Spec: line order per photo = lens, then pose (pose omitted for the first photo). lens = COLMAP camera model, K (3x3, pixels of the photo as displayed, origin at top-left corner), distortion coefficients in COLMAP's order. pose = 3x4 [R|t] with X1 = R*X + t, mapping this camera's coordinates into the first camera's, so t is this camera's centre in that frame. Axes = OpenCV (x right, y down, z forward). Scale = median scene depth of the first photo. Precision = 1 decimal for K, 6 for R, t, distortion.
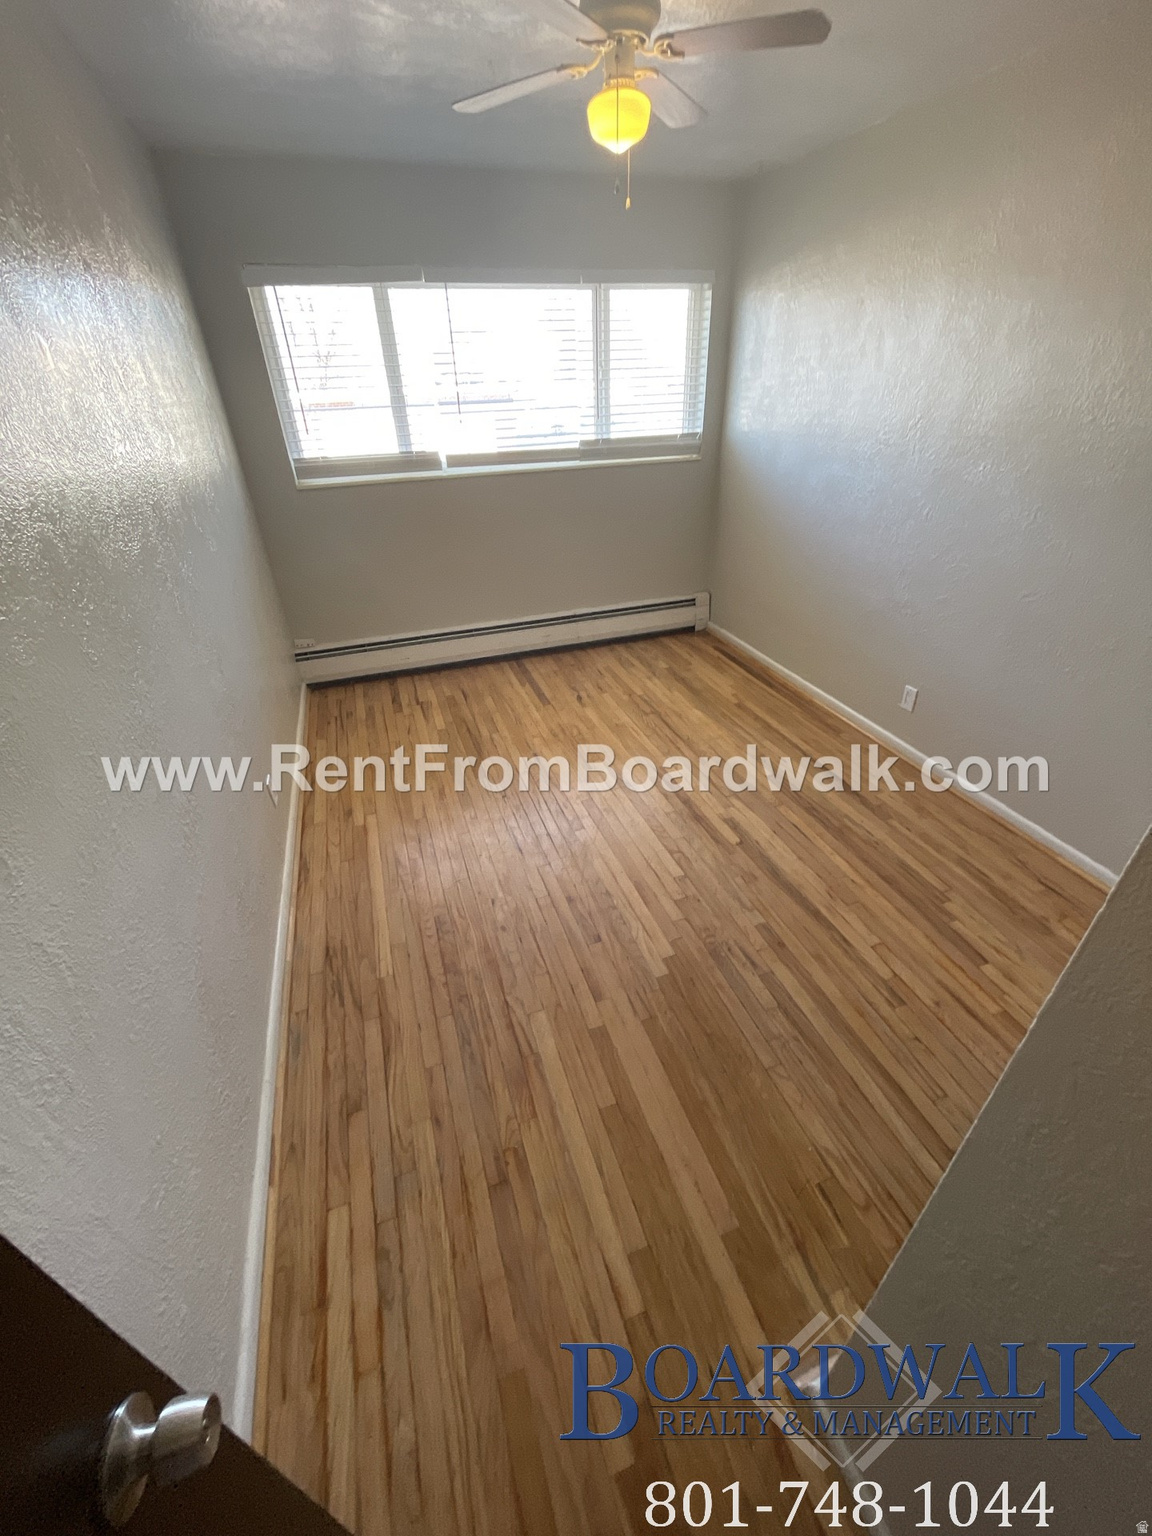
lens RADIAL K [[619.1, 0, 576.0], [0, 619.1, 768.0], [0, 0, 1]] dist [-0.000422, -0.000095]
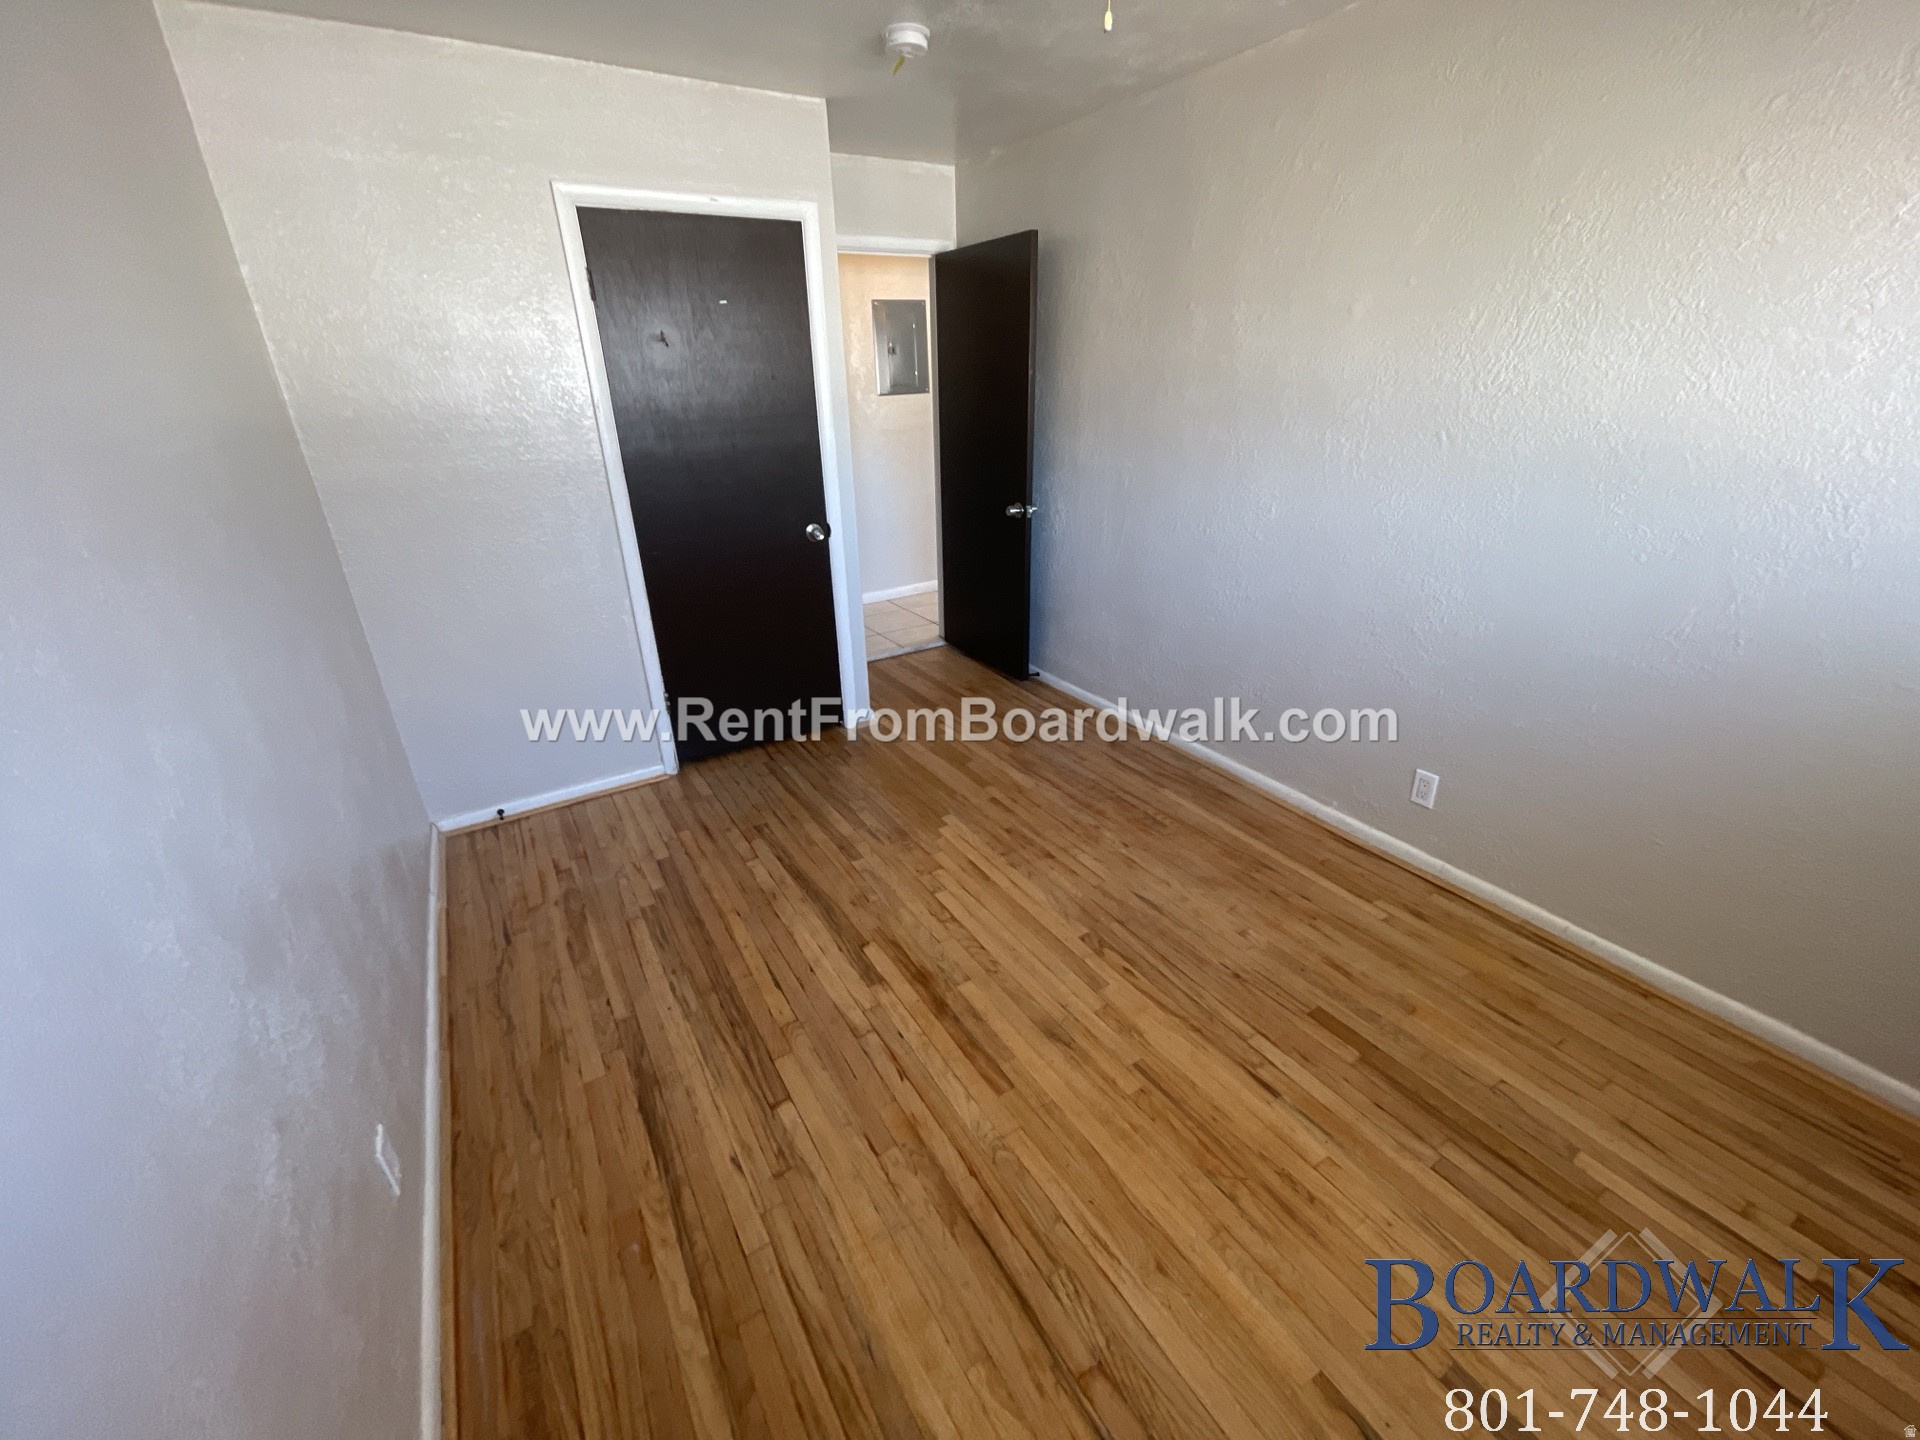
lens RADIAL K [[773.9, 0, 952.7], [0, 773.9, 715.0], [0, 0, 1]] dist [-0.000422, -0.000095]
pose [[-0.974555, 0.129677, -0.182830, 0.316918], [-0.080587, 0.558420, 0.825635, -0.855563], [0.209162, 0.819360, -0.533761, 1.383597]]
